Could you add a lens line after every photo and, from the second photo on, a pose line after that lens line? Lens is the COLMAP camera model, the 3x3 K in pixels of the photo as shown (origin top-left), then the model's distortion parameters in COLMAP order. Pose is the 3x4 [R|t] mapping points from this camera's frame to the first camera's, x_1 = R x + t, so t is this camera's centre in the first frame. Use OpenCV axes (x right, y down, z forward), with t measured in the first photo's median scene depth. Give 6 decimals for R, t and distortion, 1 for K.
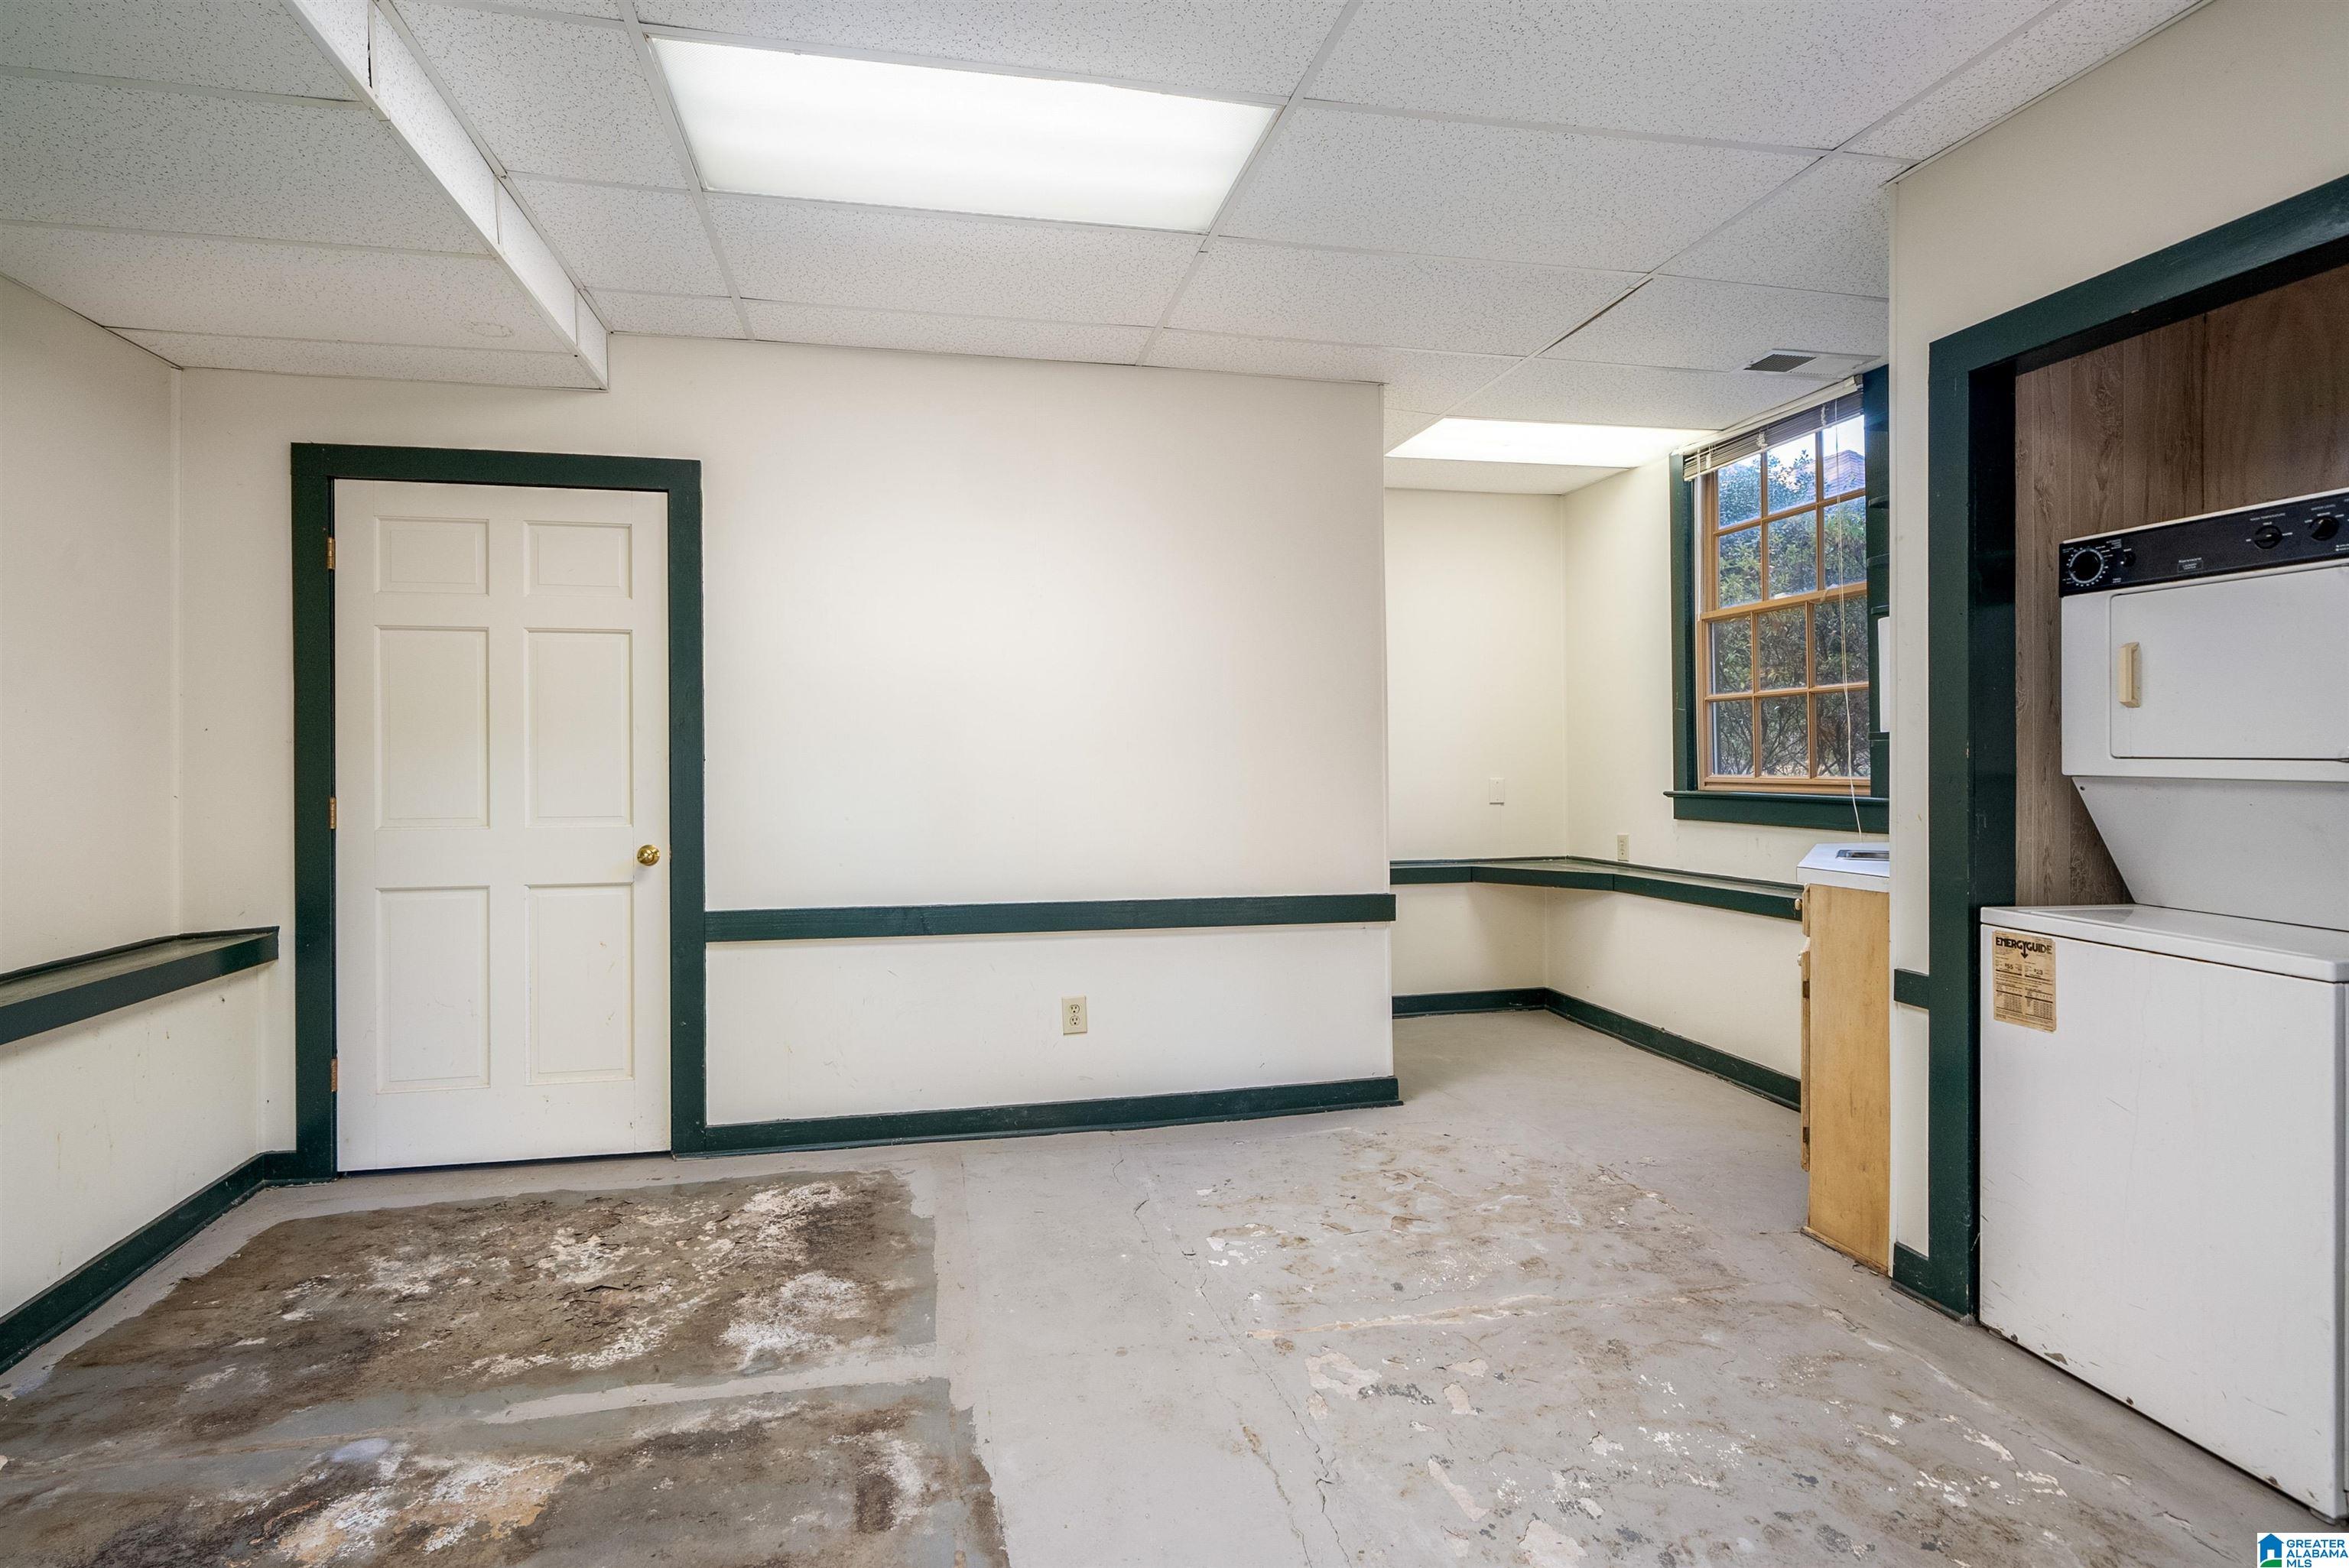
lens RADIAL K [[1139.0, 0, 1169.1], [0, 1139.0, 779.1], [0, 0, 1]] dist [0.001783, -0.001448]
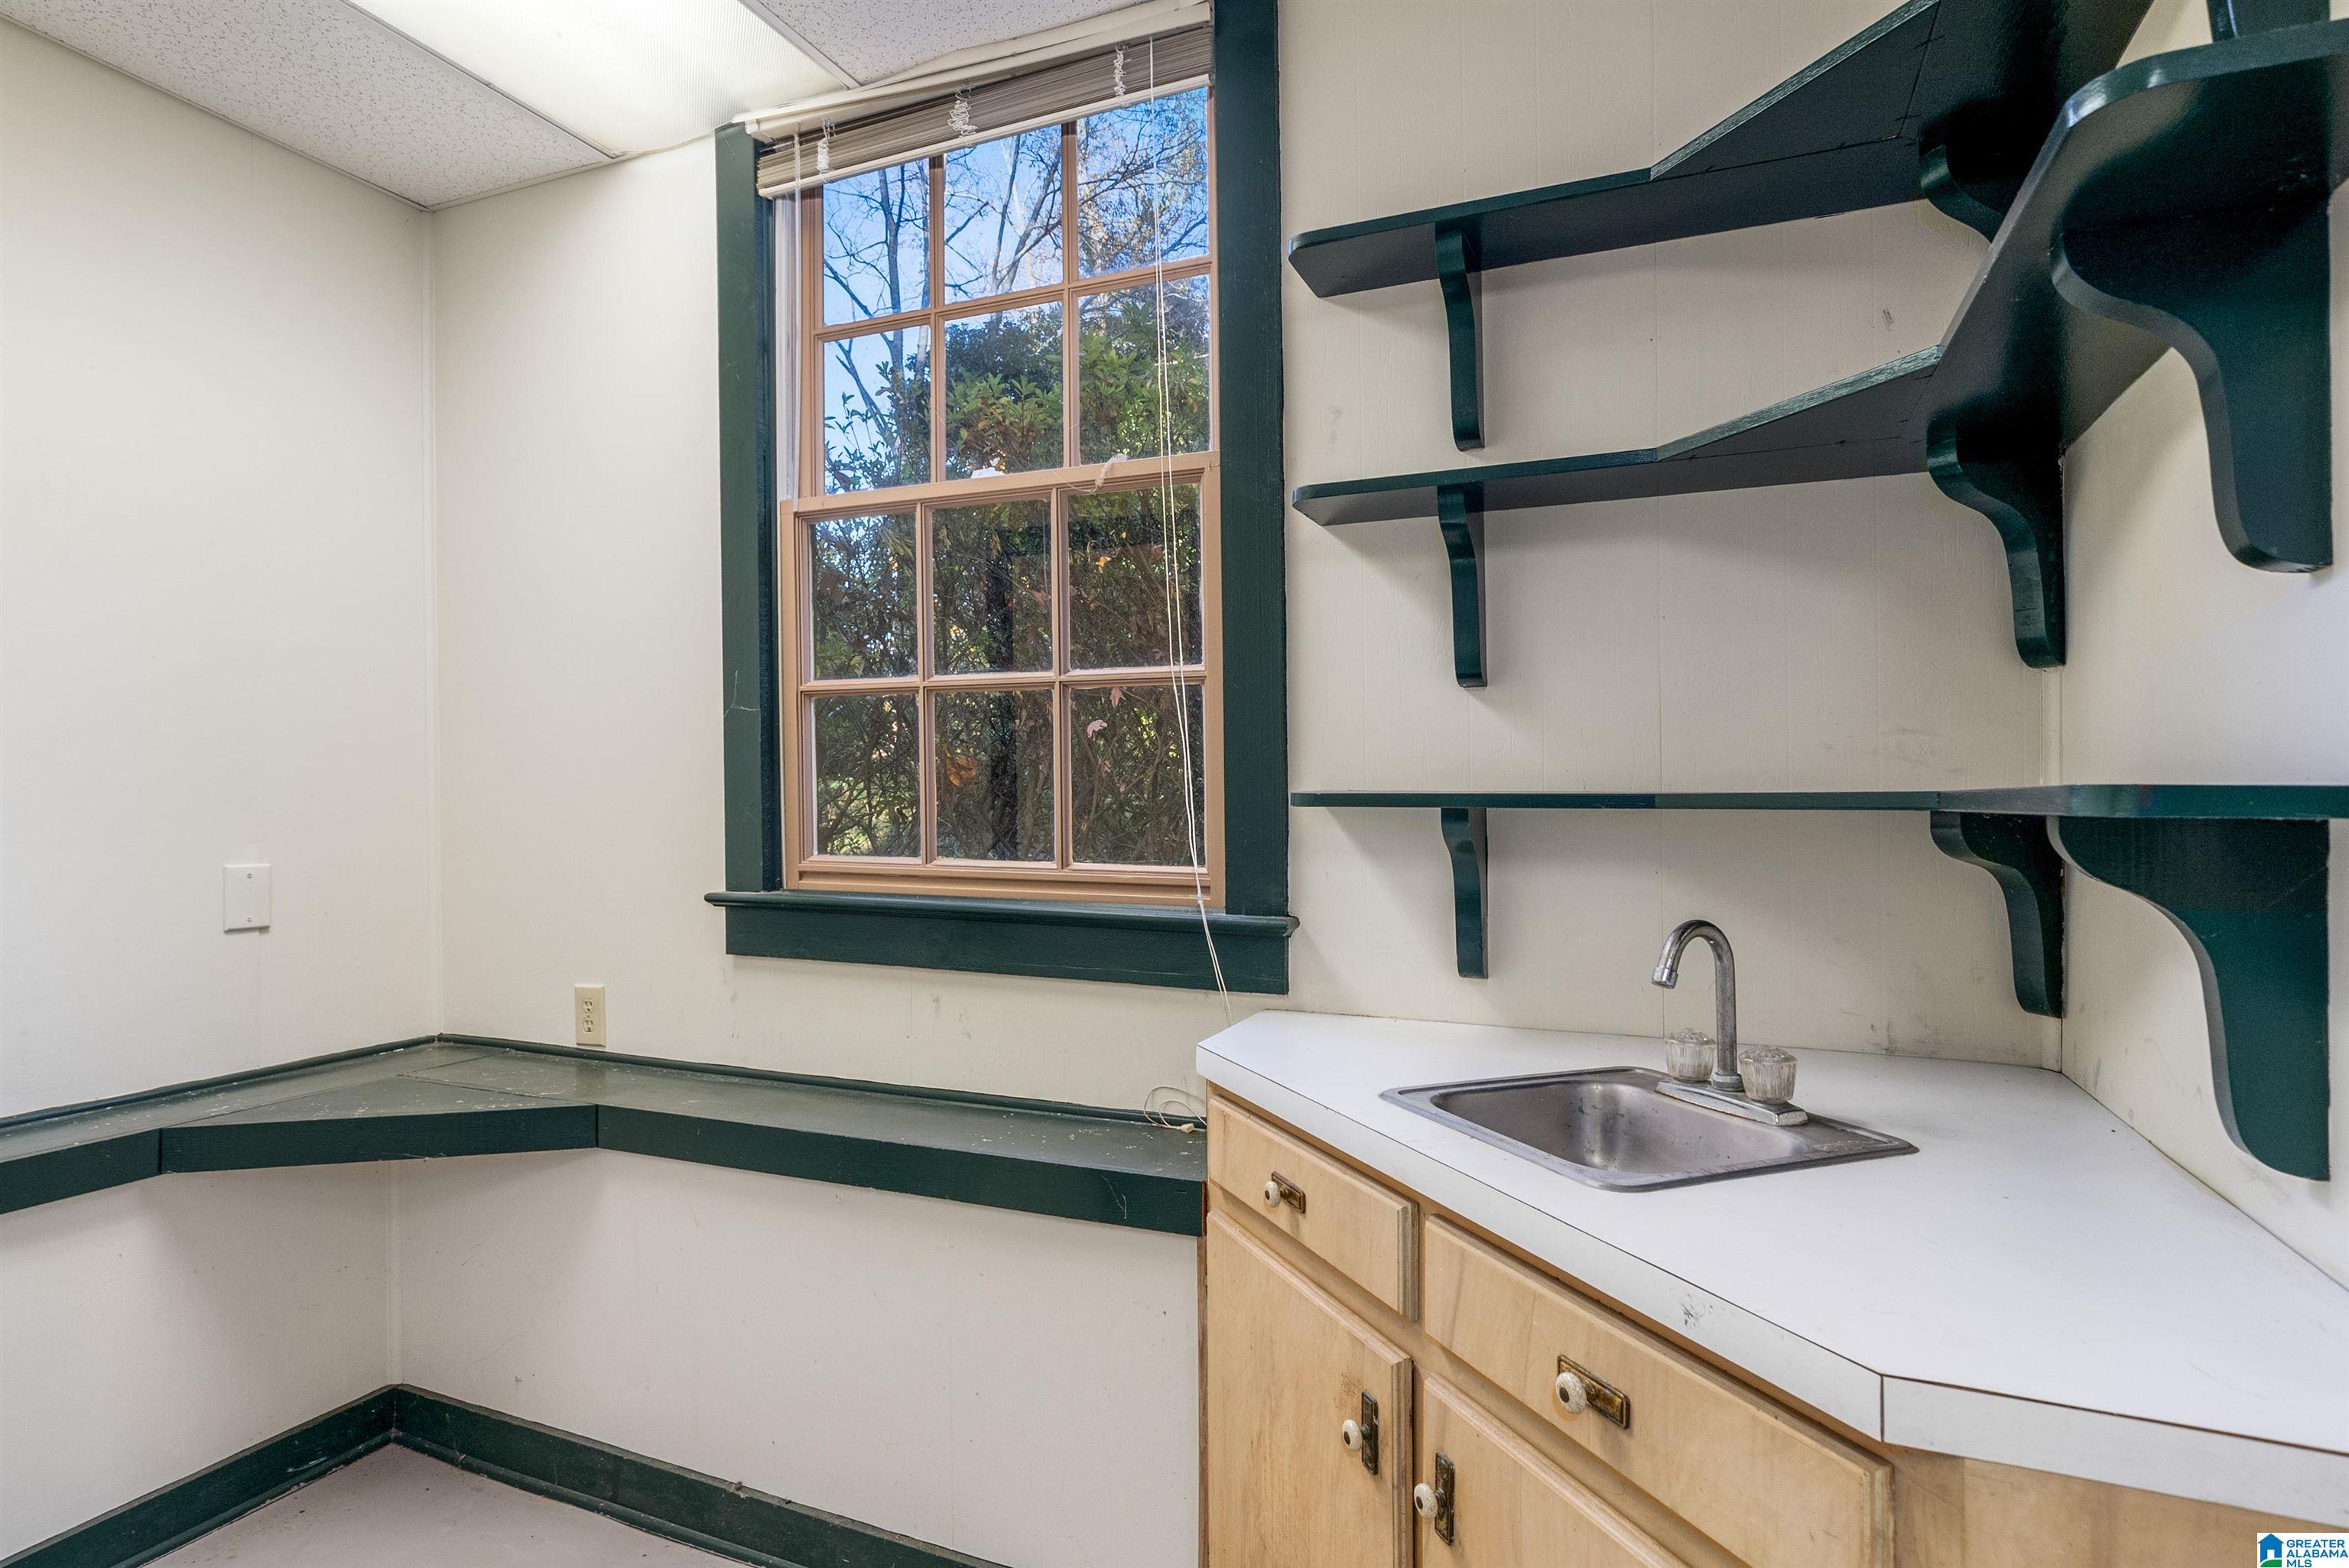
lens RADIAL K [[1193.6, 0, 1178.1], [0, 1193.6, 803.2], [0, 0, 1]] dist [-0.003376, 0.000048]
pose [[0.589094, 0.001195, 0.808064, 0.172562], [0.007988, 0.999941, -0.007303, -0.020241], [-0.808025, 0.010757, 0.589050, 0.593508]]
